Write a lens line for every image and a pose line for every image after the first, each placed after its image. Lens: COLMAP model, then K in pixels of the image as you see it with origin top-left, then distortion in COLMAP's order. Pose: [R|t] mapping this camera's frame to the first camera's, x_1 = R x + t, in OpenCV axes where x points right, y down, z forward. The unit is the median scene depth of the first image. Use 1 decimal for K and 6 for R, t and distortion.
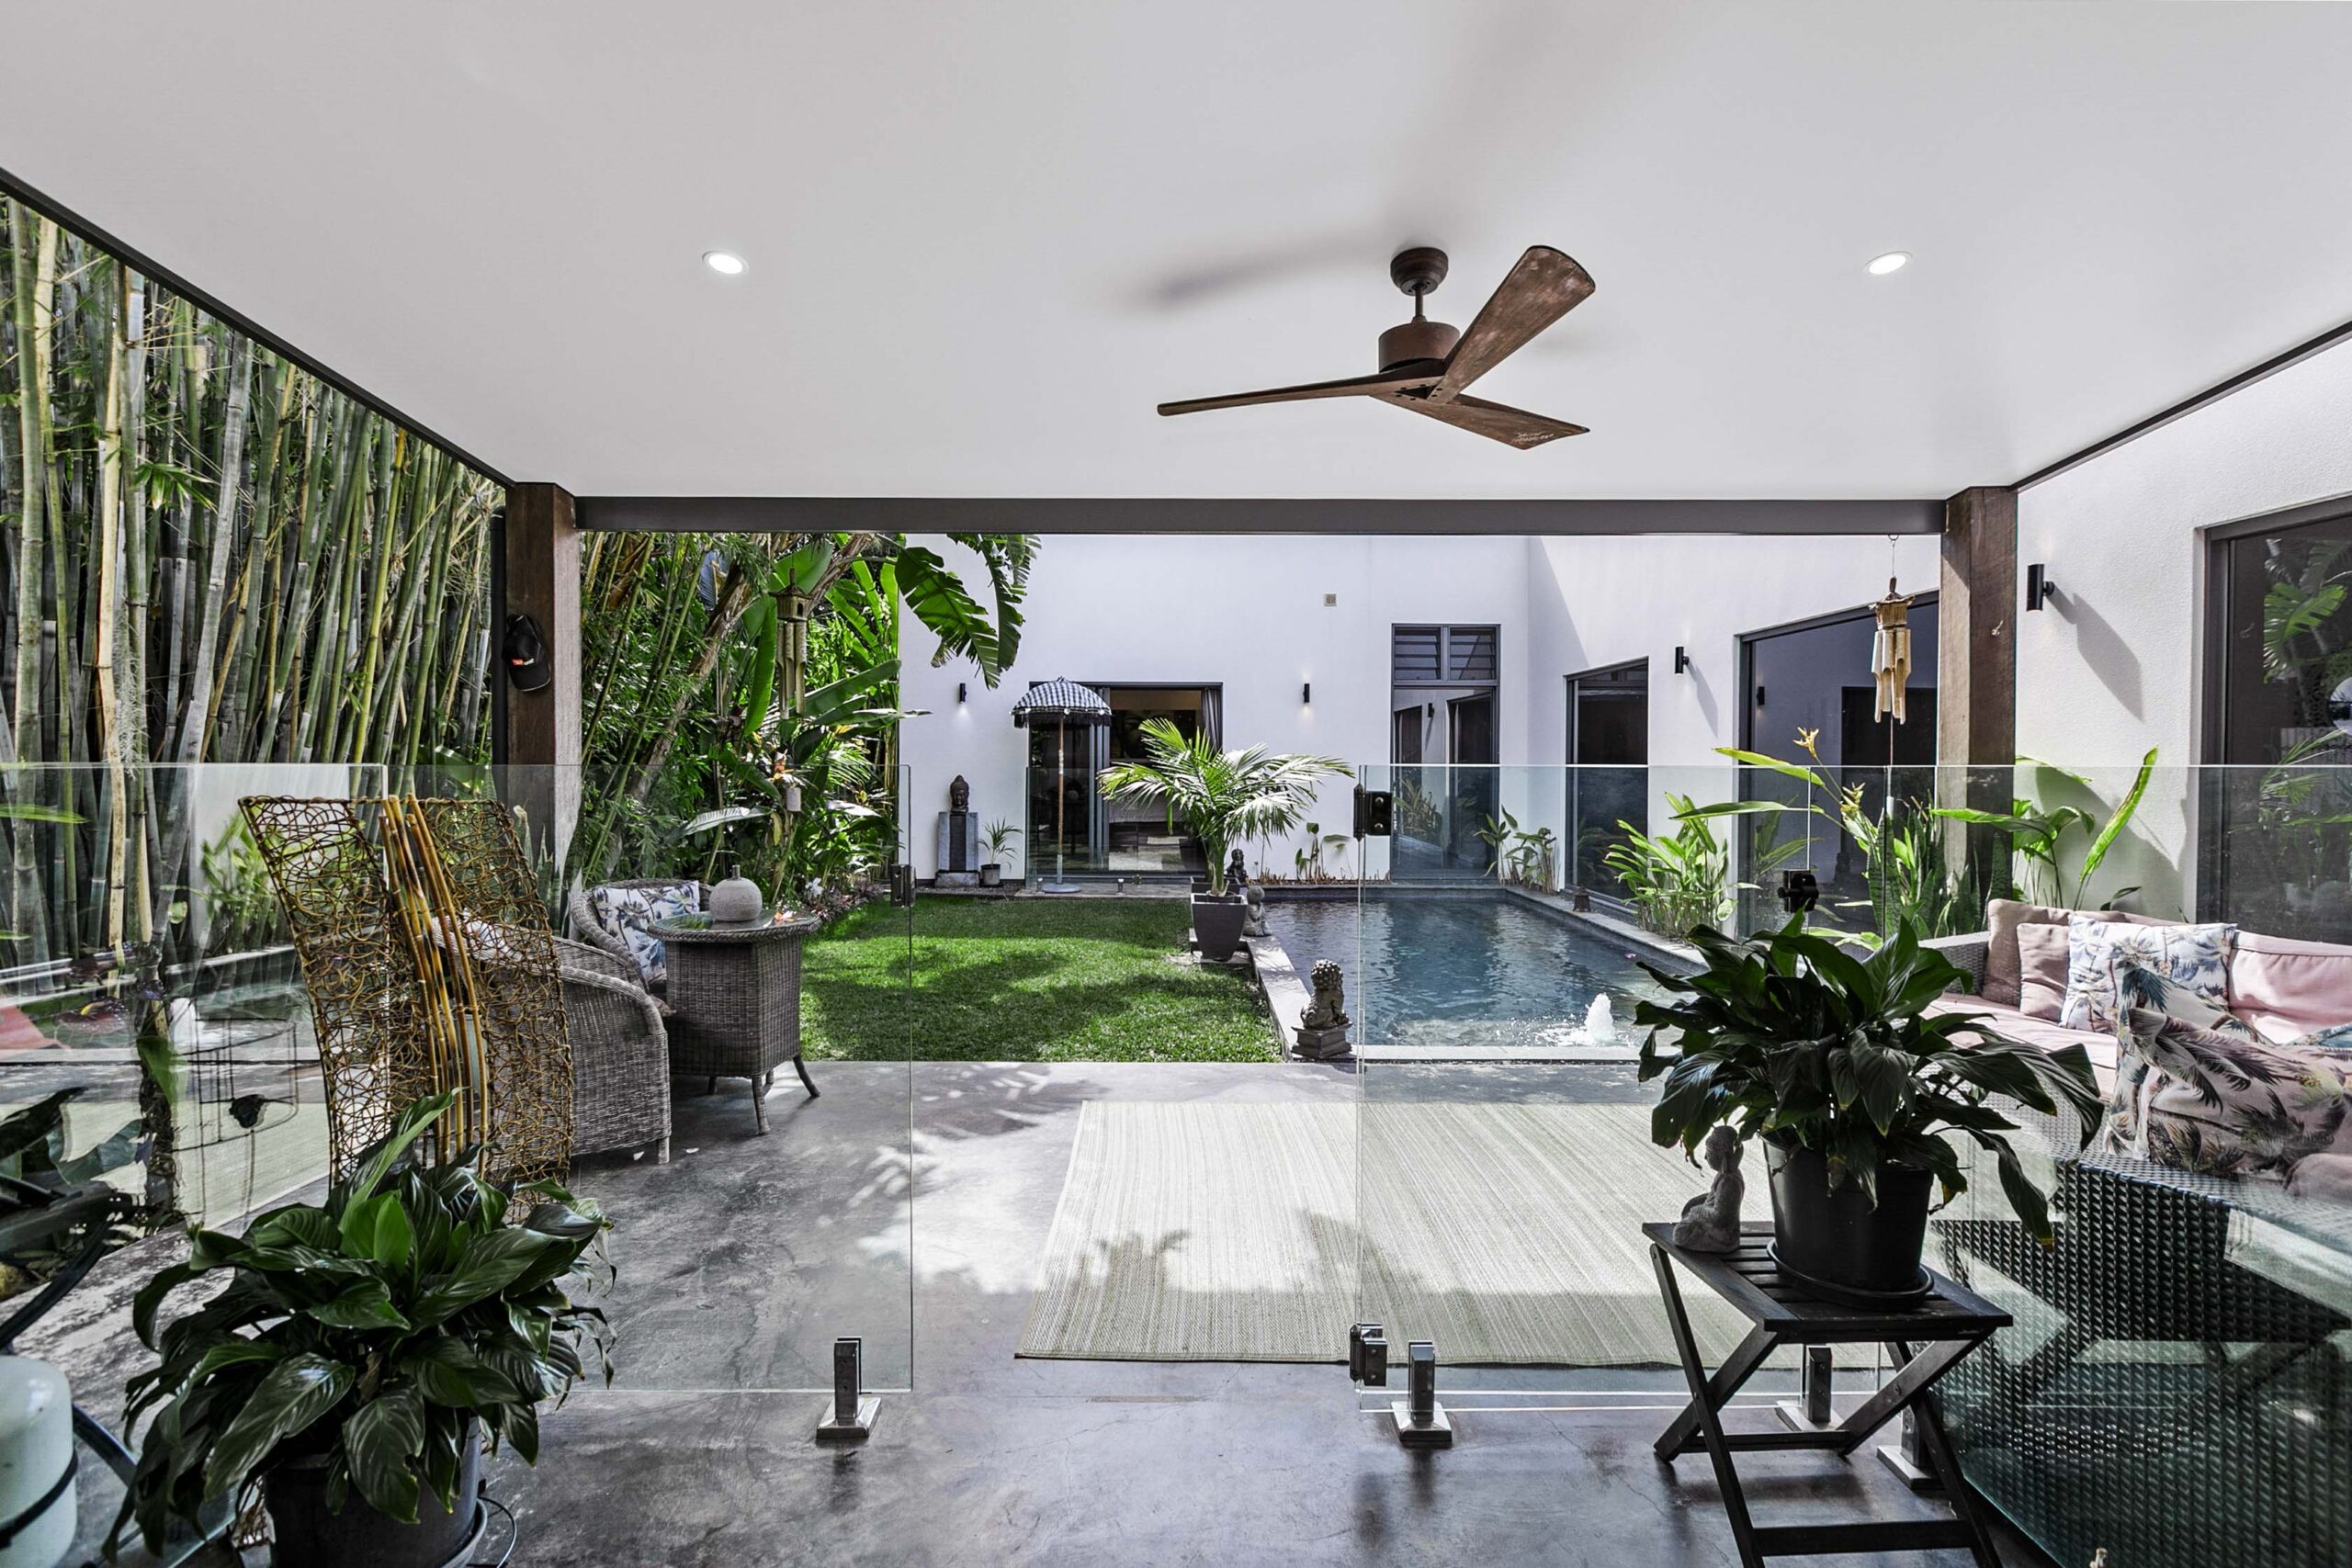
lens RADIAL K [[1097.5, 0, 1180.2], [0, 1097.5, 783.2], [0, 0, 1]] dist [-0.000063, 0.000831]
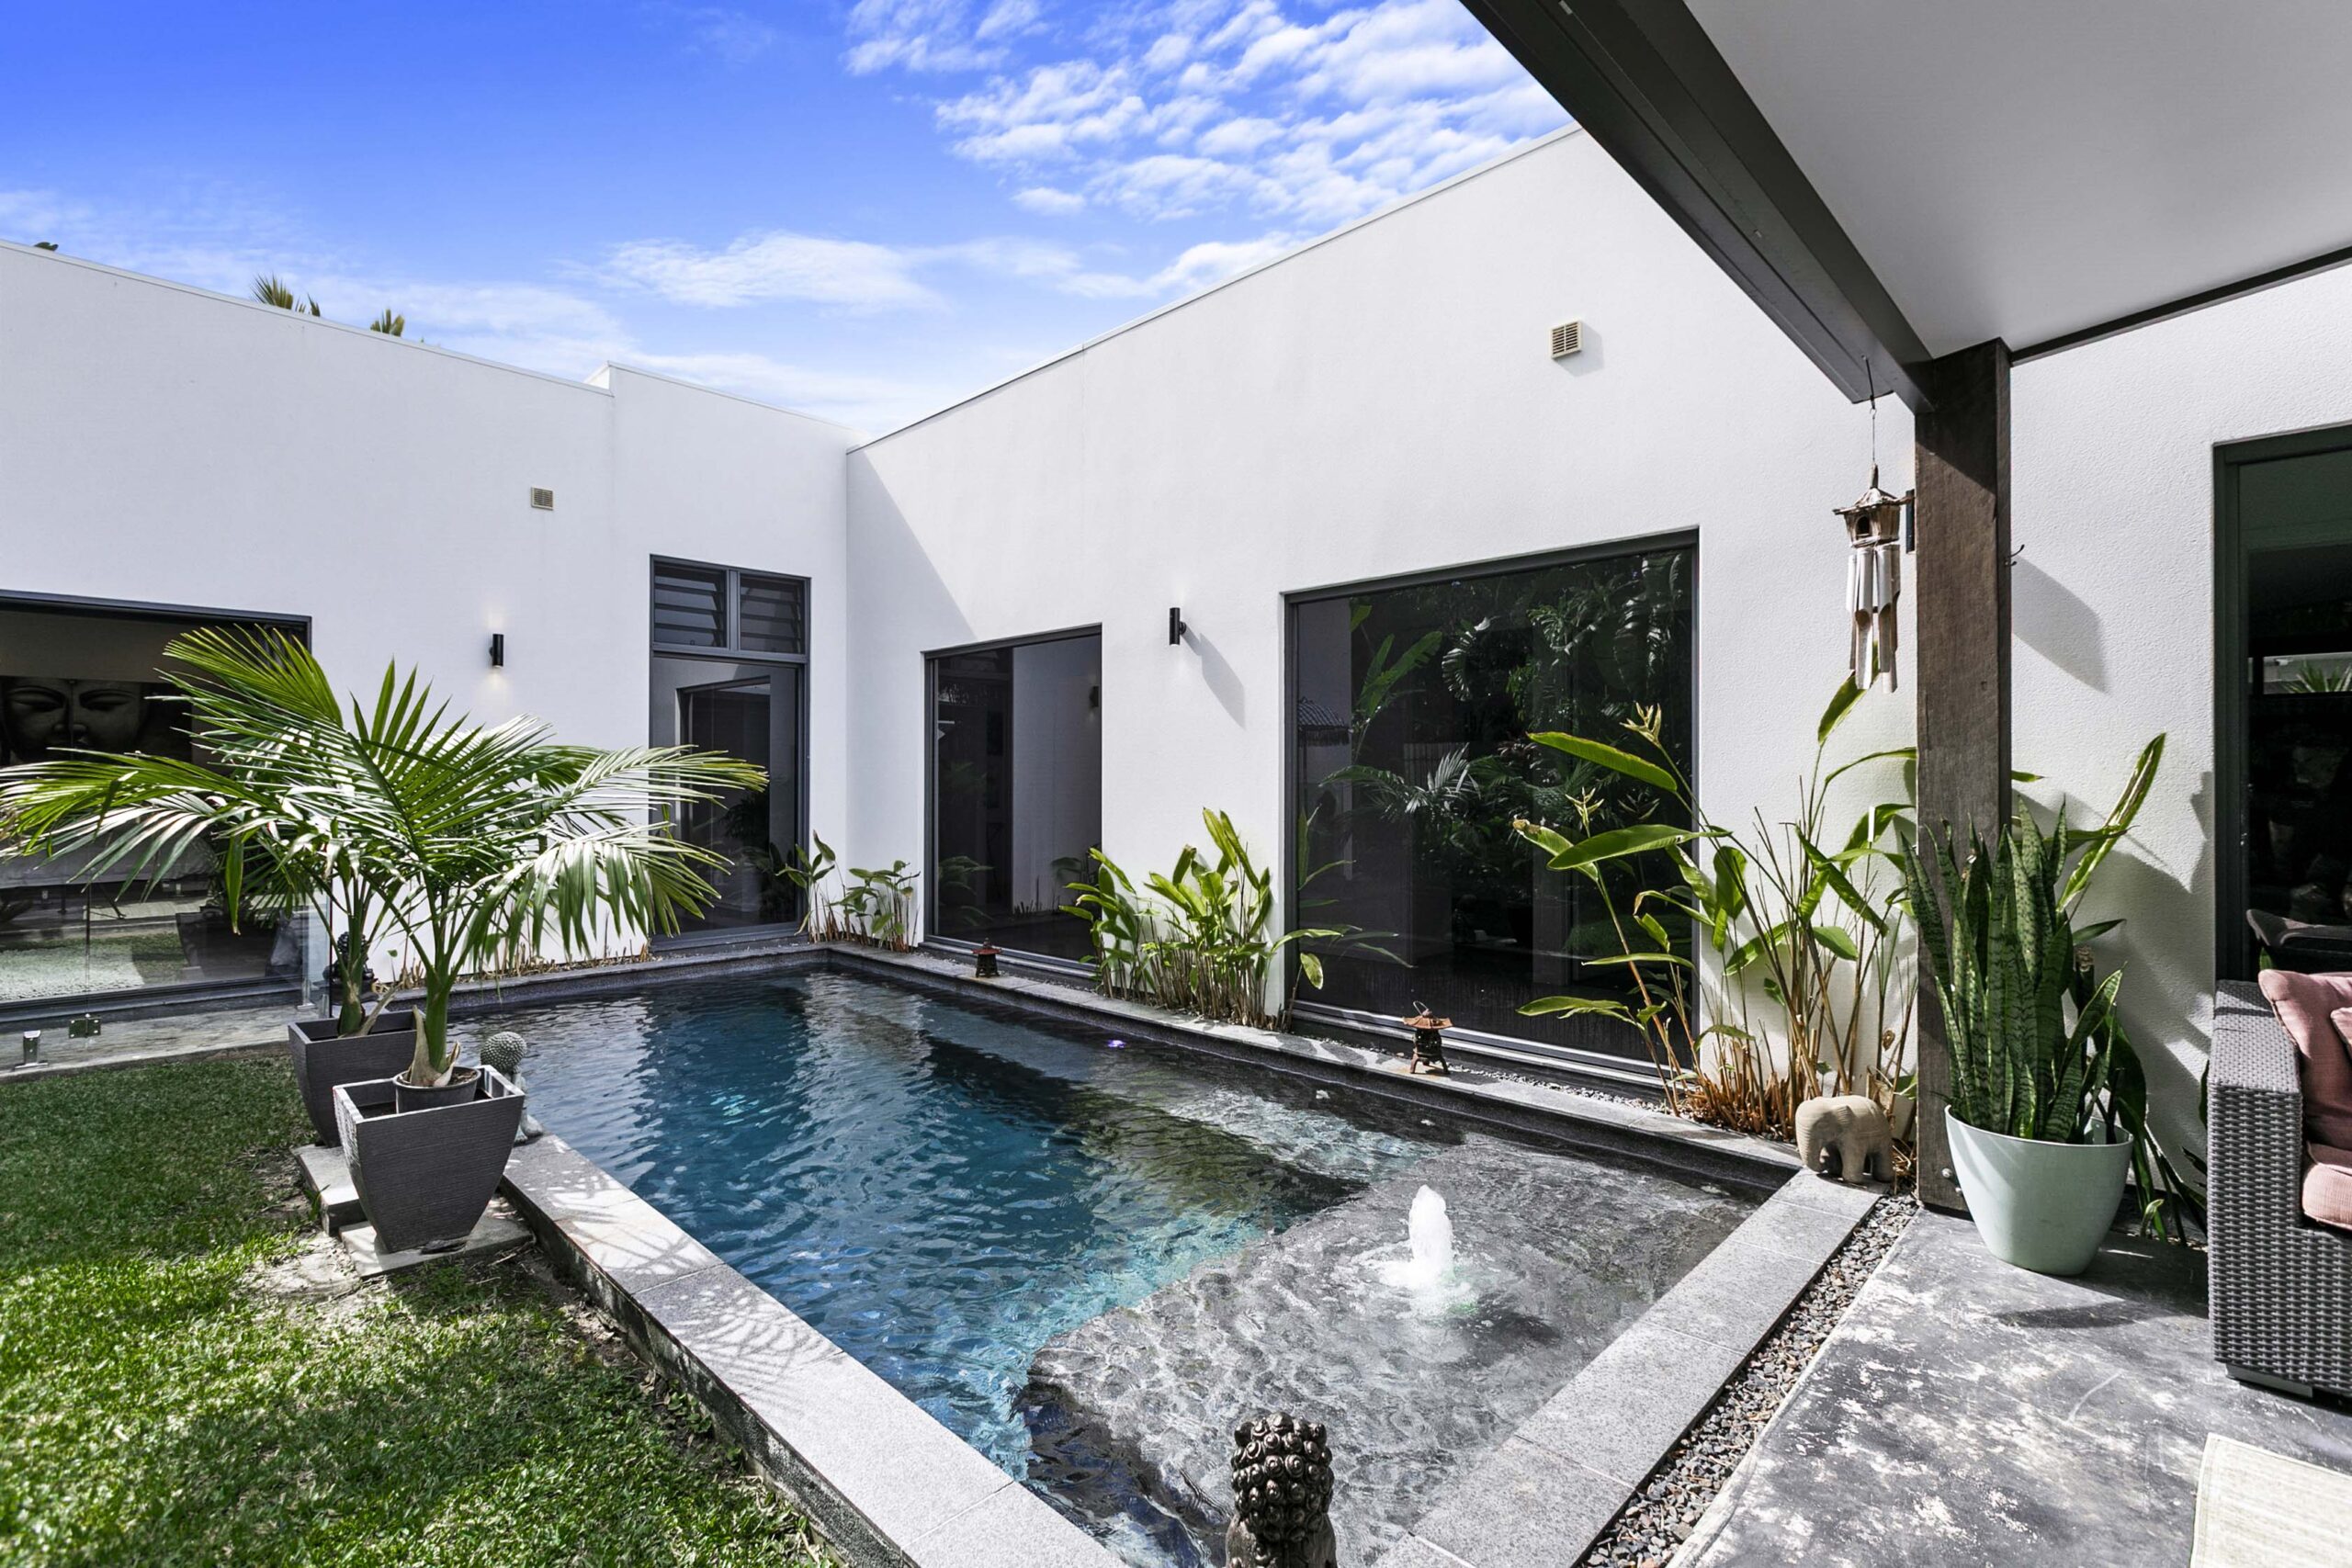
lens RADIAL K [[1063.5, 0, 1185.3], [0, 1063.5, 778.8], [0, 0, 1]] dist [0.004186, 0.000095]
pose [[0.699437, -0.000298, 0.714694, -0.046854], [0.015097, 0.999783, -0.014357, -0.000239], [-0.714534, 0.020832, 0.699290, 0.476461]]
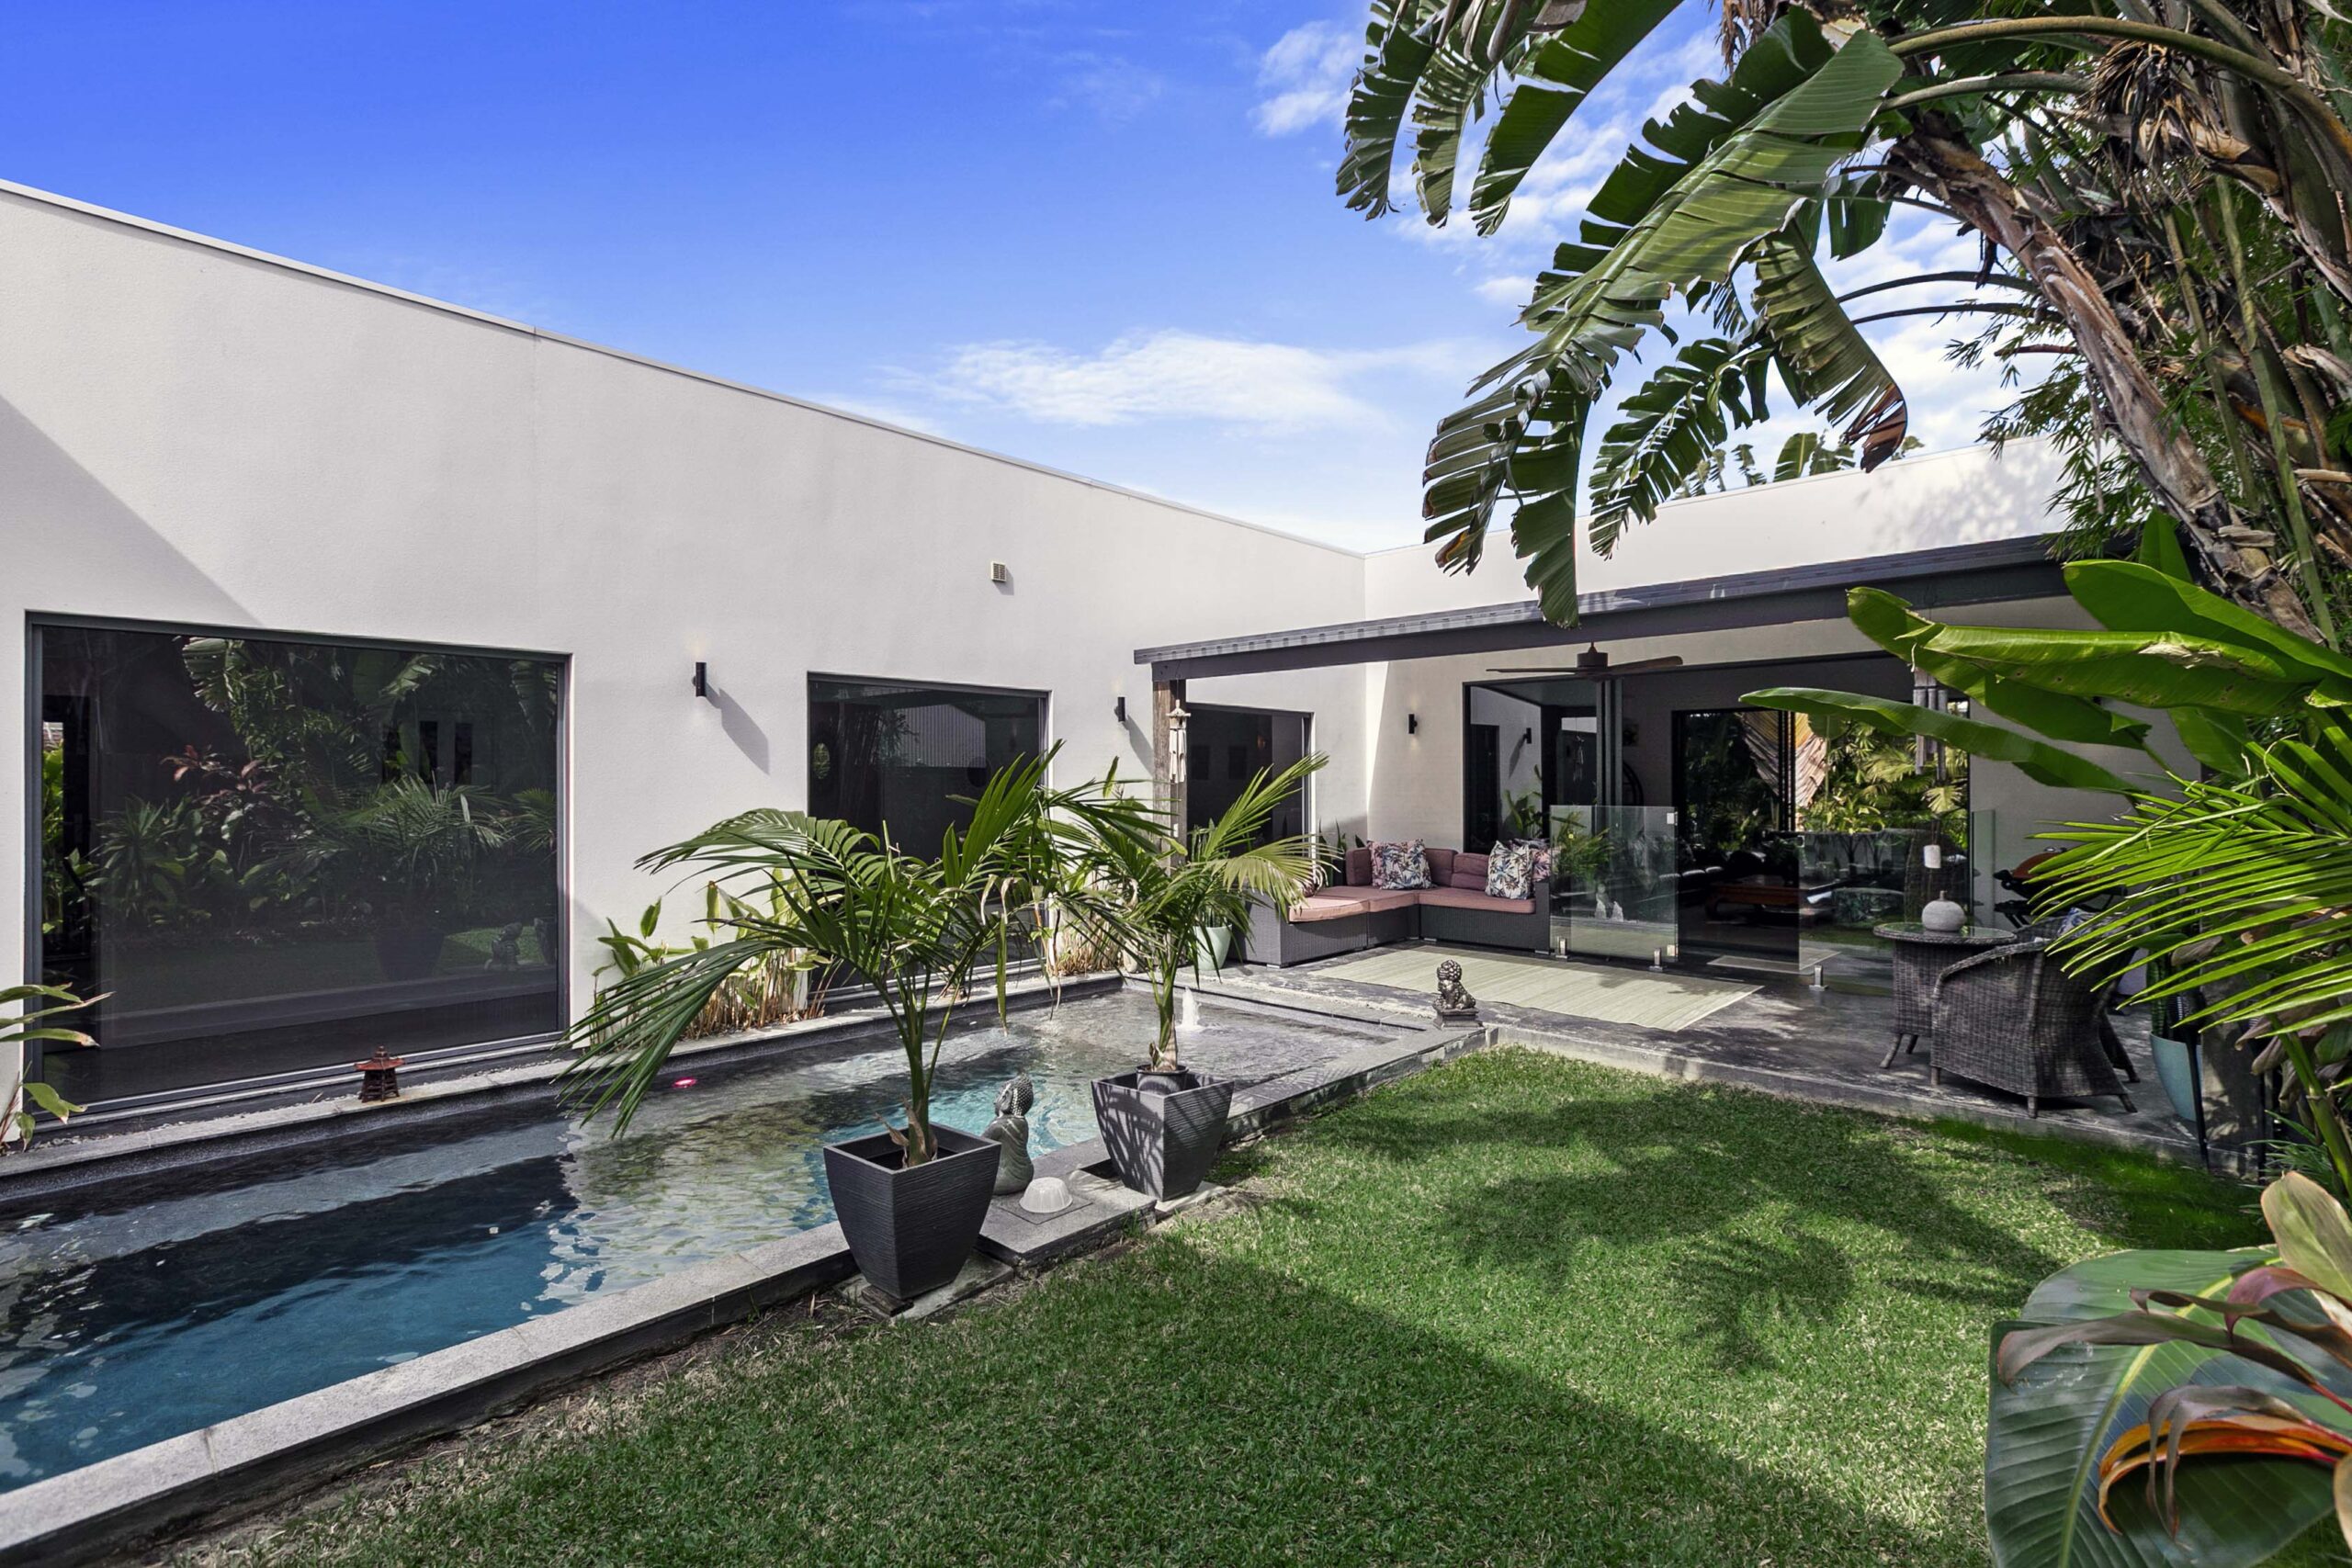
lens RADIAL K [[1062.3, 0, 1168.9], [0, 1062.3, 787.2], [0, 0, 1]] dist [0.000695, -0.000193]
pose [[-0.717499, -0.004185, 0.696547, -0.300013], [0.010579, 0.999801, 0.016903, -0.042453], [-0.696479, 0.019497, -0.717312, 1.246696]]
